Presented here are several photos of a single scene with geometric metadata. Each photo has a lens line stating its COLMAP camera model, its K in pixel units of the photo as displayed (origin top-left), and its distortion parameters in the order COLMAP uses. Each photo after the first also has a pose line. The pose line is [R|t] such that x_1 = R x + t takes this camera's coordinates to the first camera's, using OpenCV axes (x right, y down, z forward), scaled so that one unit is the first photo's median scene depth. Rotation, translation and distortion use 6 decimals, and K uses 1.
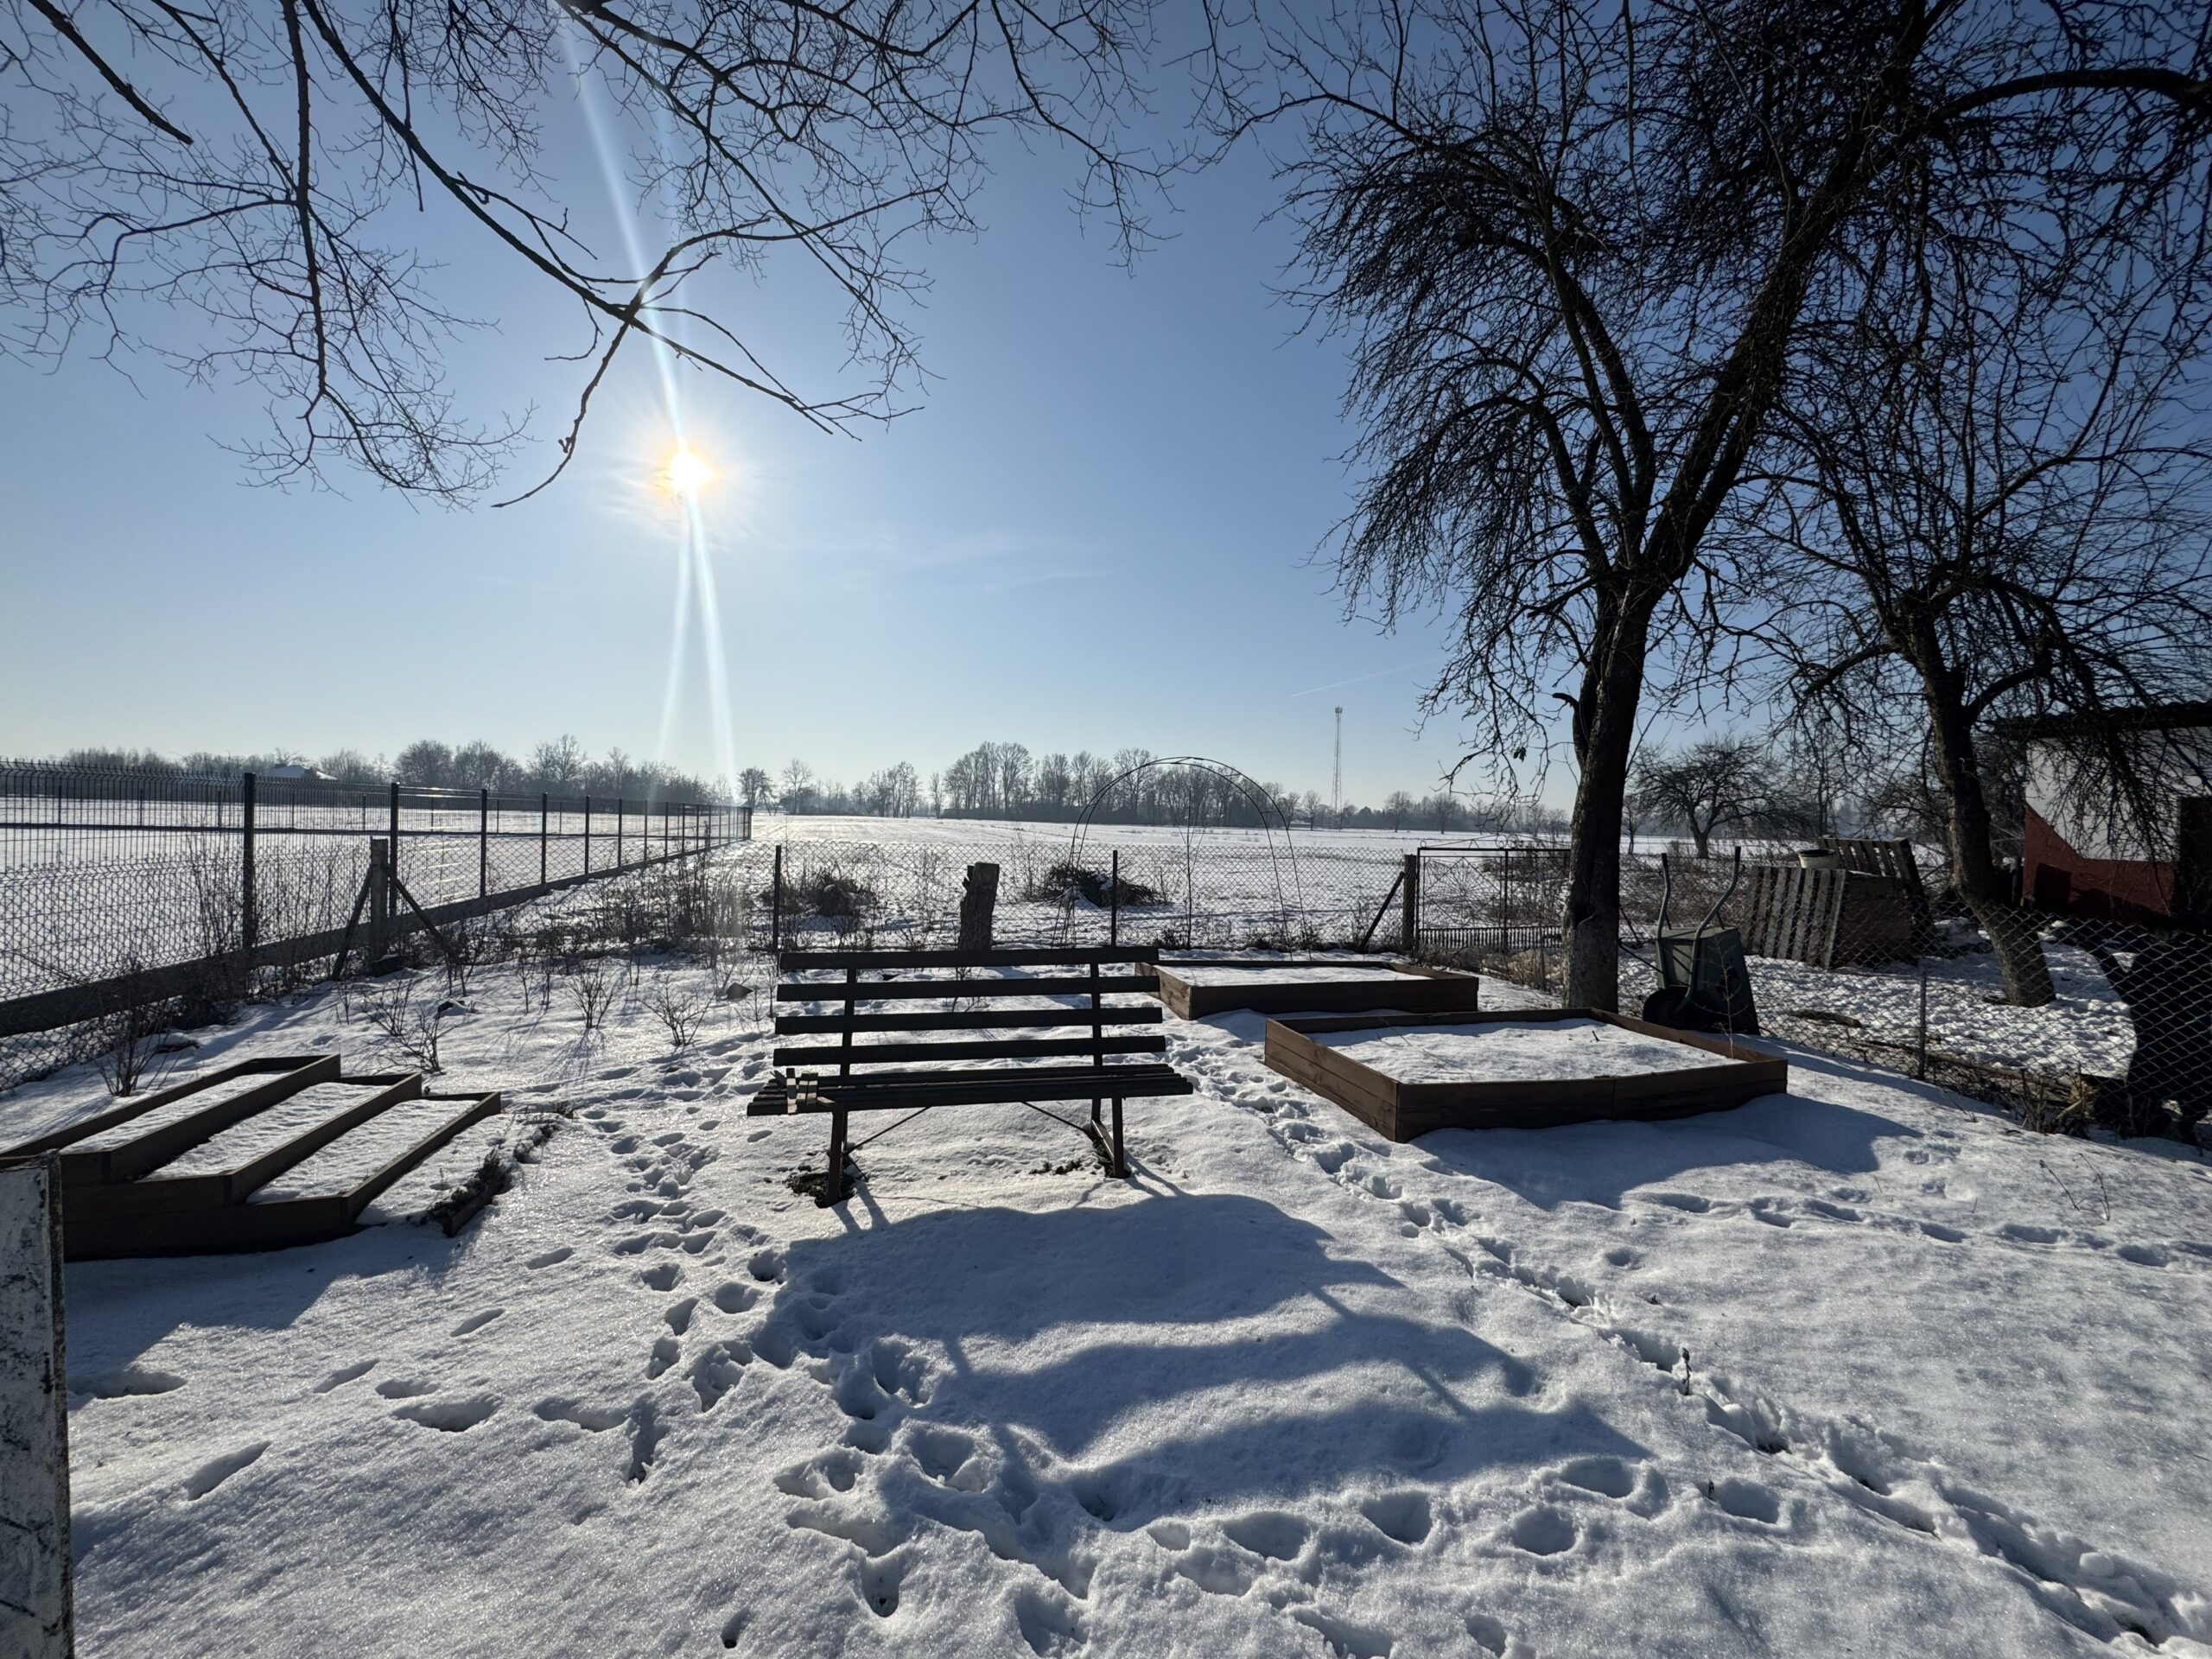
lens RADIAL K [[882.5, 0, 1107.9], [0, 882.5, 815.4], [0, 0, 1]] dist [-0.002450, -0.000155]
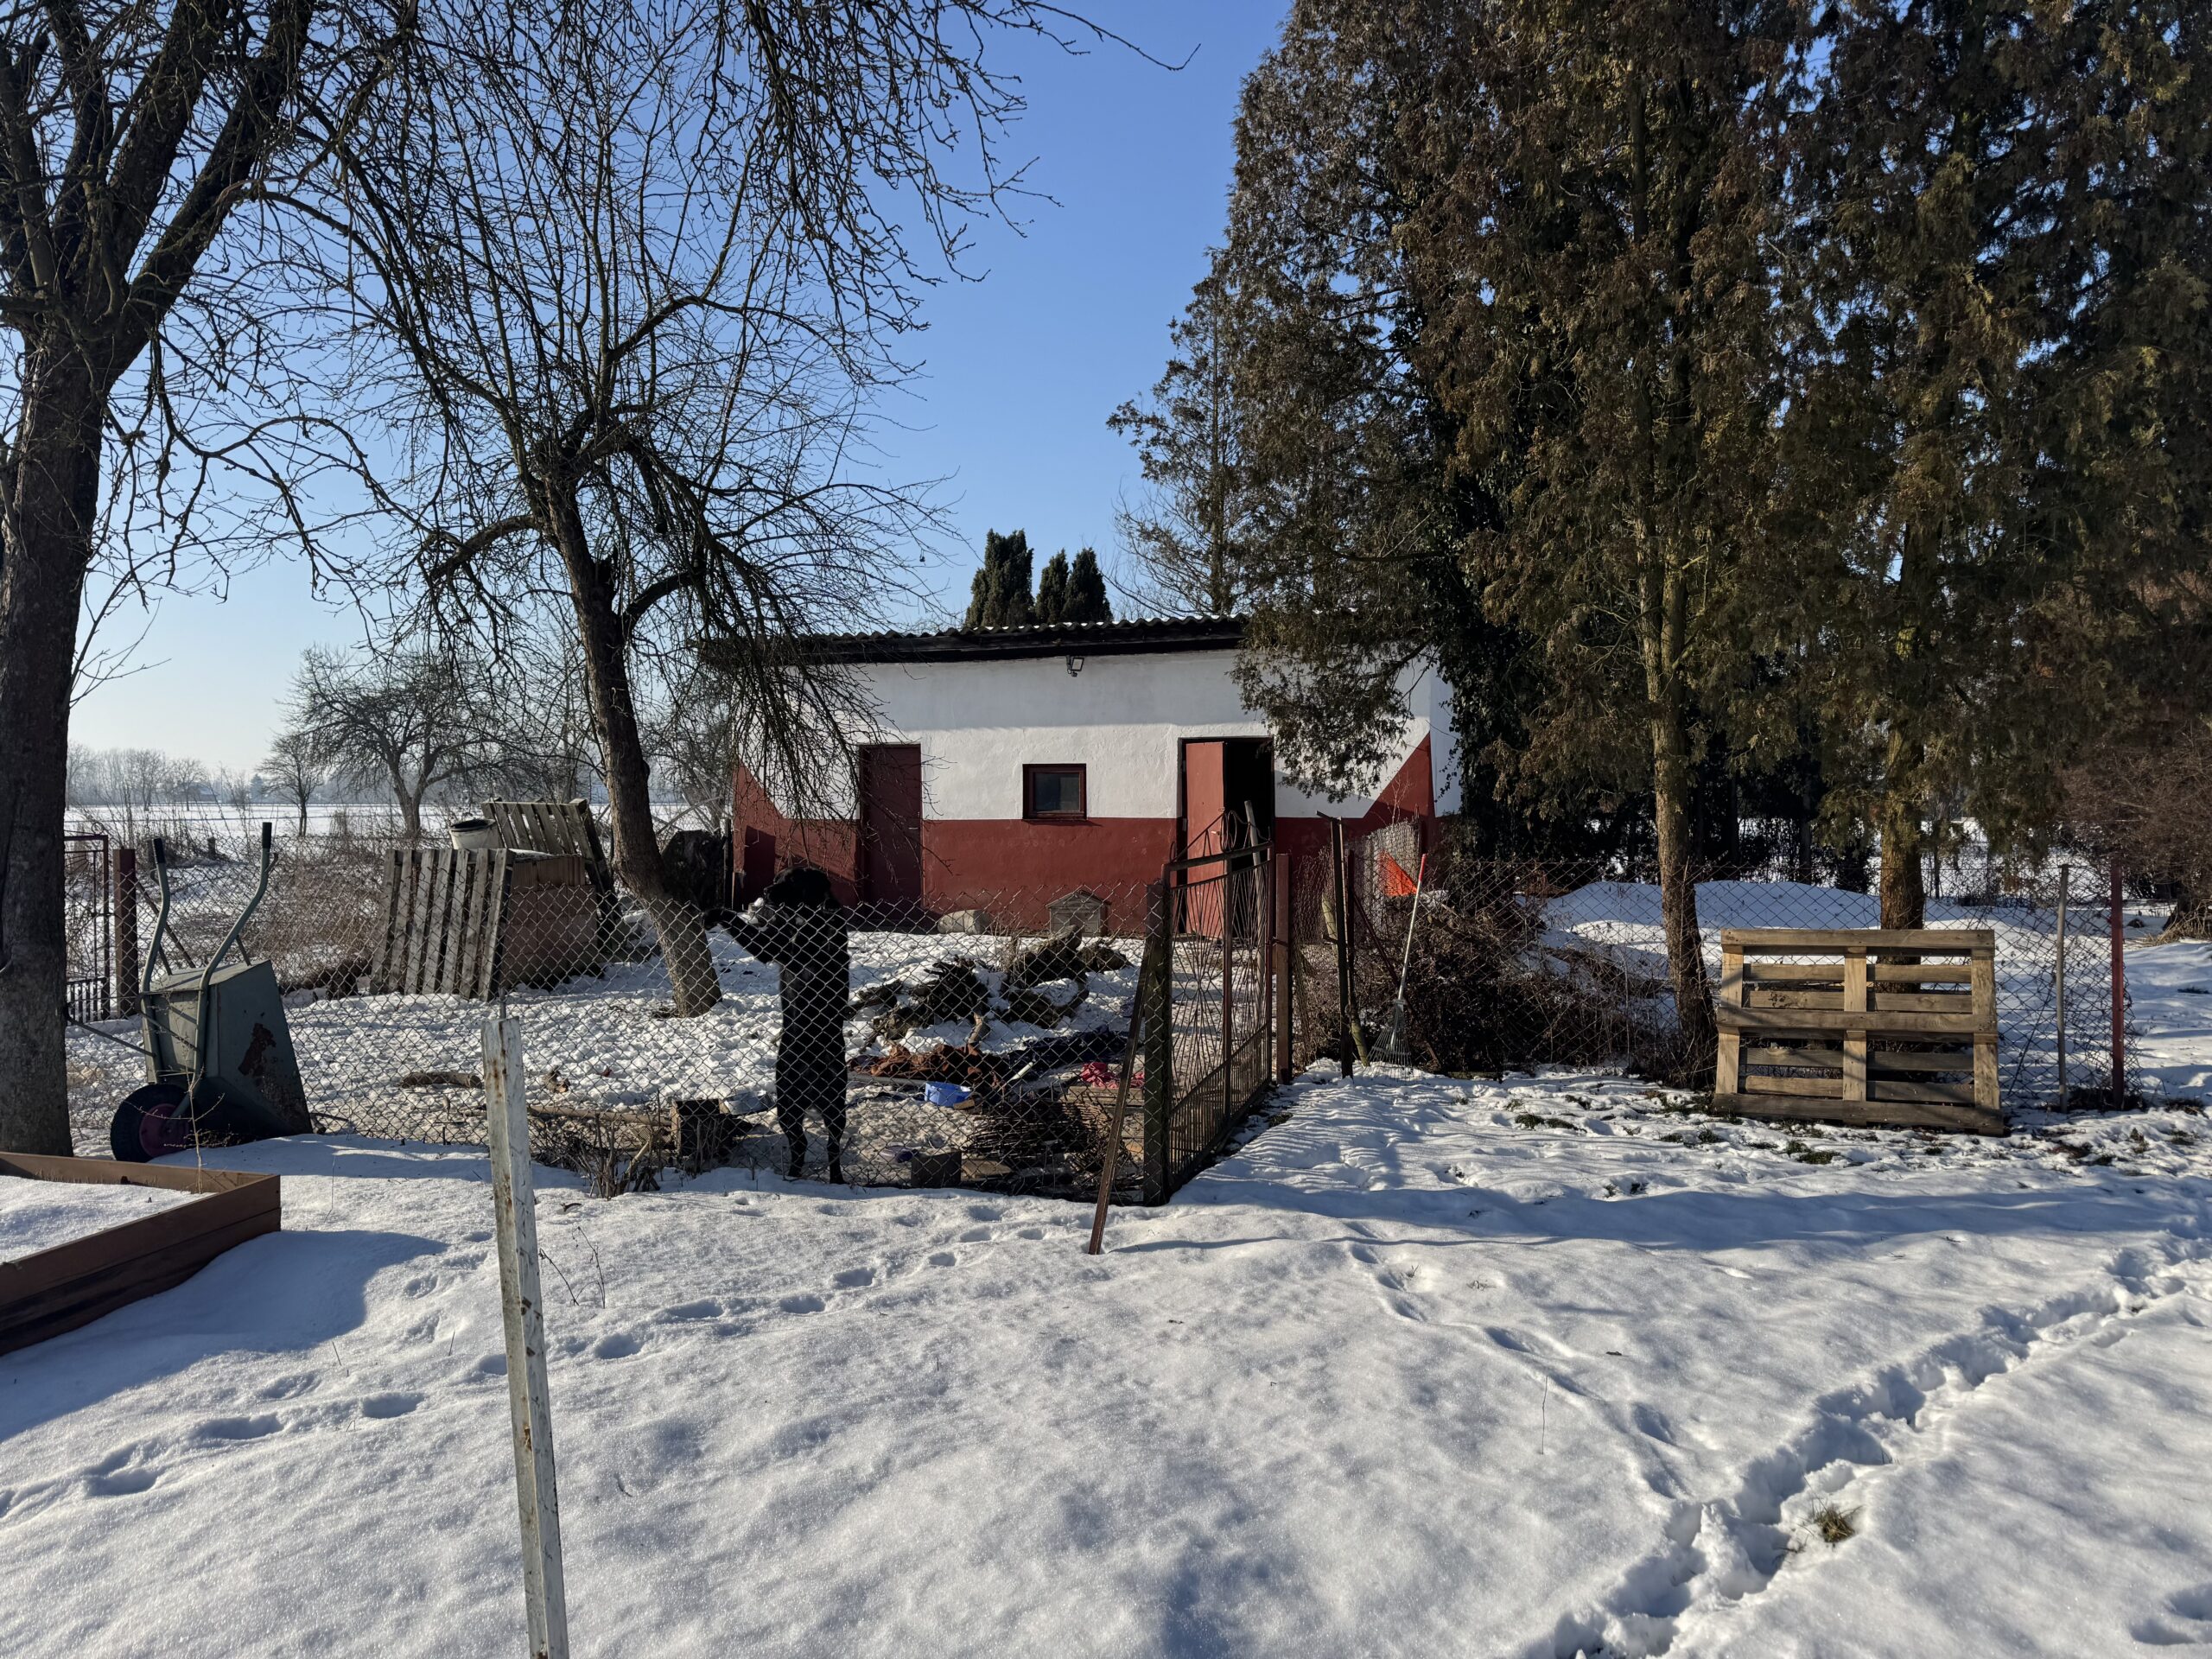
lens RADIAL K [[1559.3, 0, 1107.7], [0, 1559.3, 831.0], [0, 0, 1]] dist [0.012227, -0.003676]
pose [[0.531046, -0.041861, 0.846309, 0.126213], [0.009068, 0.999003, 0.043723, -0.000271], [-0.847295, -0.015545, 0.530896, -0.033619]]
